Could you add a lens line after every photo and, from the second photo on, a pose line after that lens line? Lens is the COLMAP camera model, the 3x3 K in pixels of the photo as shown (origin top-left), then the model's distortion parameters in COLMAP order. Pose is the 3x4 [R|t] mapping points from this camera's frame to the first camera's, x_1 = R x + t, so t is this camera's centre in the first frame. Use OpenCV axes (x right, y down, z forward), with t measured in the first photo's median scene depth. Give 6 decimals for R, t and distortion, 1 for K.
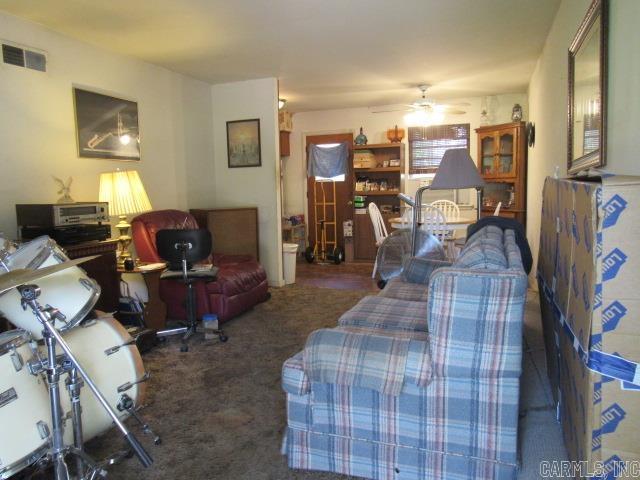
lens RADIAL K [[459.7, 0, 320.4], [0, 459.7, 238.9], [0, 0, 1]] dist [-0.023991, 0.007675]
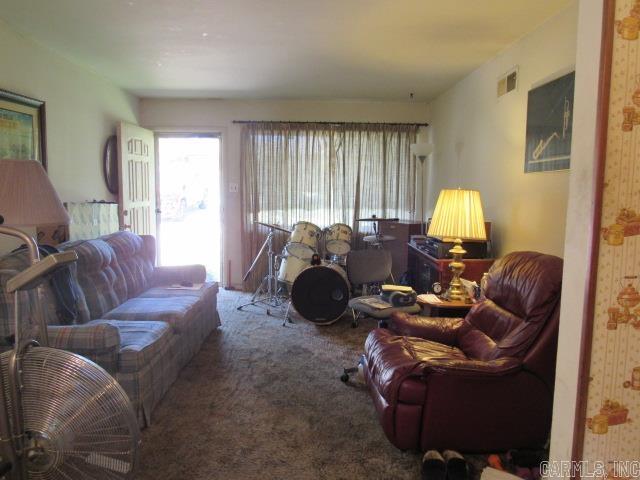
lens RADIAL K [[459.7, 0, 320.8], [0, 459.7, 238.3], [0, 0, 1]] dist [-0.023991, 0.007675]
pose [[-0.922242, 0.056423, -0.382473, 0.158398], [-0.028376, 0.976746, 0.212513, -0.233913], [0.385570, 0.206842, -0.899196, 1.671303]]
